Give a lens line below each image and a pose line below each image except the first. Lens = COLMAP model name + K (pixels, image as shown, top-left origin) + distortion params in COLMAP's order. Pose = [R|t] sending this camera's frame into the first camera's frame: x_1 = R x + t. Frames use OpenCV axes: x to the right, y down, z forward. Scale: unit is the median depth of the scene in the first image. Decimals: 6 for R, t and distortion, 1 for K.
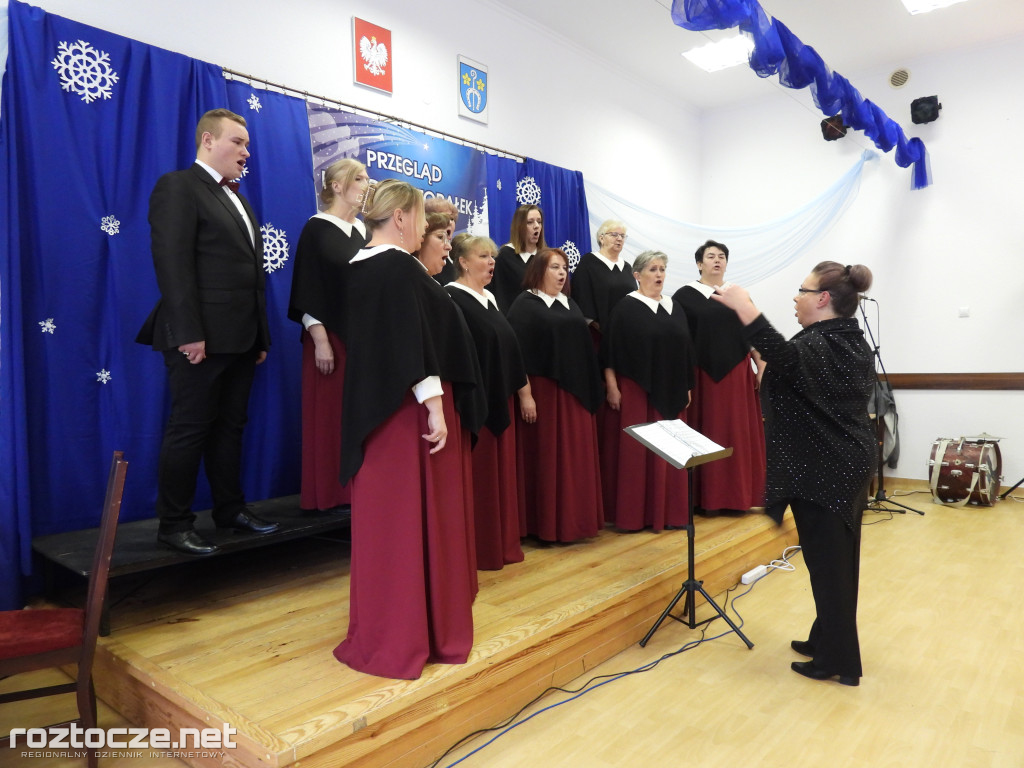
lens RADIAL K [[736.2, 0, 513.6], [0, 736.2, 385.0], [0, 0, 1]] dist [-0.006375, -0.002121]
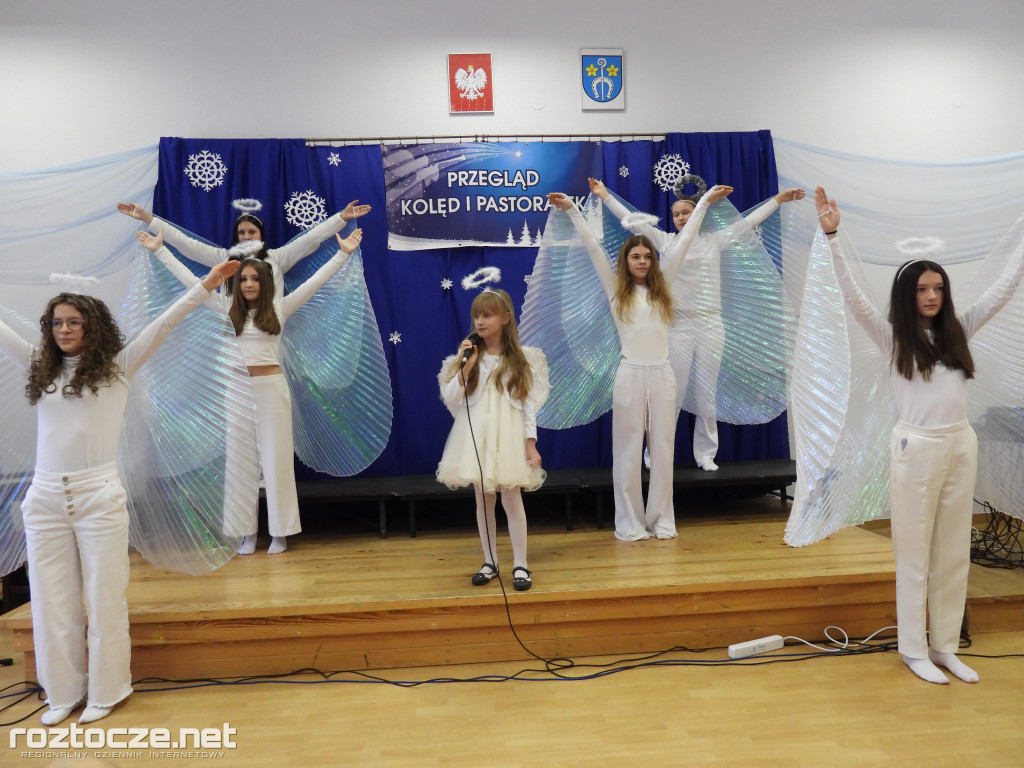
lens RADIAL K [[736.2, 0, 513.6], [0, 736.2, 385.0], [0, 0, 1]] dist [-0.006375, -0.002121]
pose [[0.700757, -0.002365, -0.713396, 0.671698], [-0.006257, 0.999936, -0.009461, 0.008743], [0.713372, 0.011094, 0.700697, 0.309448]]
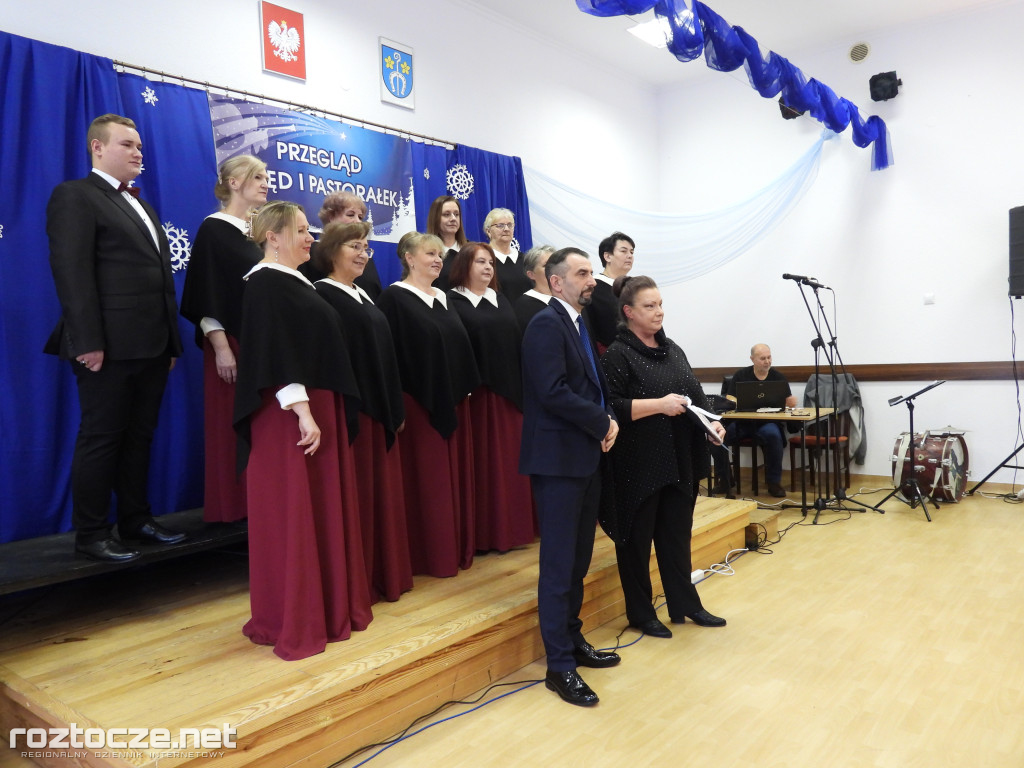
lens RADIAL K [[807.8, 0, 512.0], [0, 807.8, 384.0], [0, 0, 1]] dist [-0.006741, -0.004441]
pose [[0.999600, -0.019729, 0.020259, 0.077799], [0.019648, 0.999798, 0.004190, -0.006238], [-0.020337, -0.003791, 0.999786, -0.046507]]
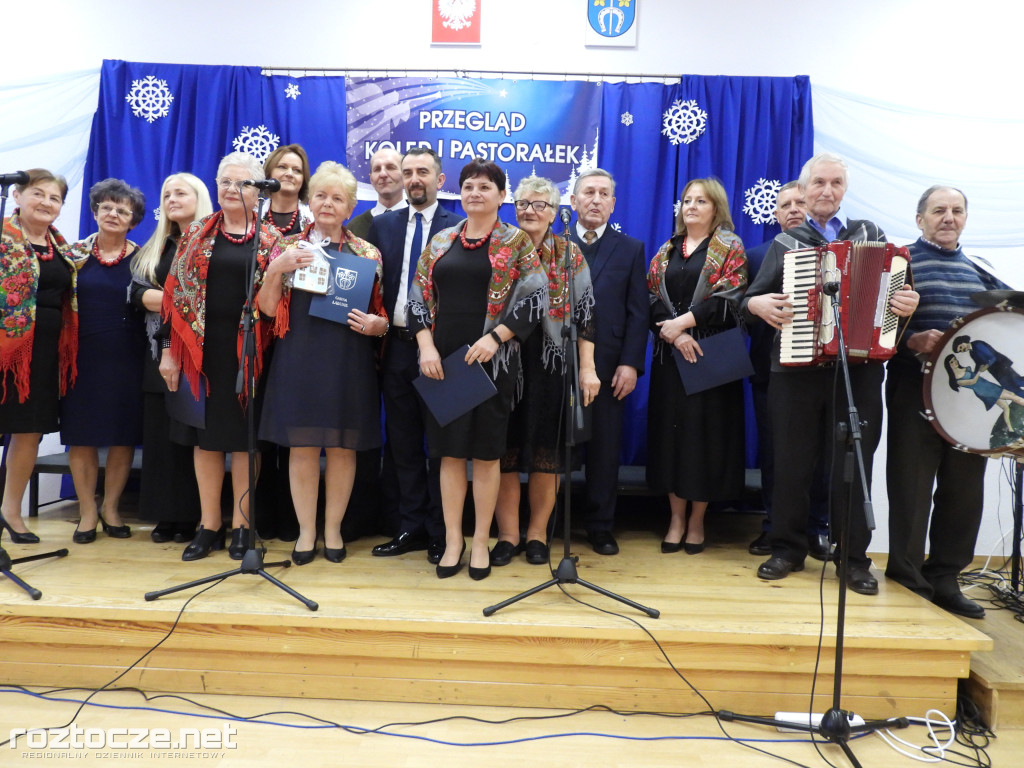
lens RADIAL K [[736.2, 0, 513.6], [0, 736.2, 385.0], [0, 0, 1]] dist [-0.006375, -0.002121]
pose [[0.633094, 0.056882, -0.771982, 0.647444], [-0.074167, 0.997166, 0.012650, 0.012119], [0.770514, 0.049247, 0.635518, 0.519017]]
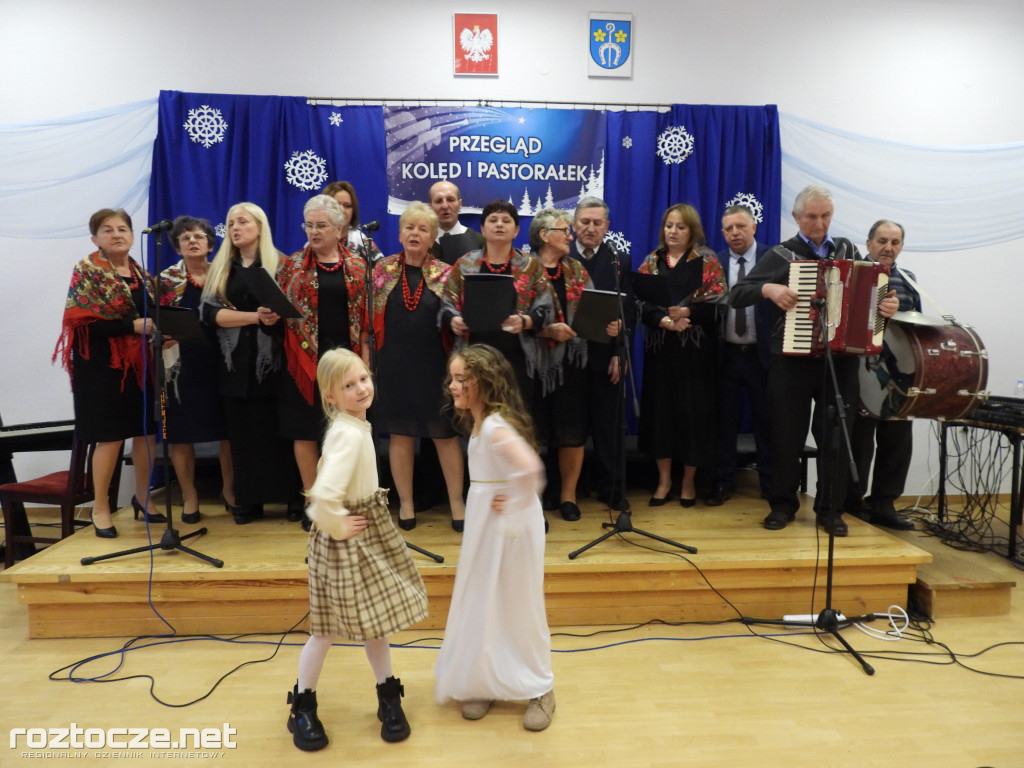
lens RADIAL K [[736.2, 0, 513.6], [0, 736.2, 385.0], [0, 0, 1]] dist [-0.006375, -0.002121]
pose [[0.700651, 0.073356, -0.709723, 0.686824], [-0.043196, 0.997237, 0.060429, -0.022424], [0.712195, -0.011682, 0.701884, 0.303568]]
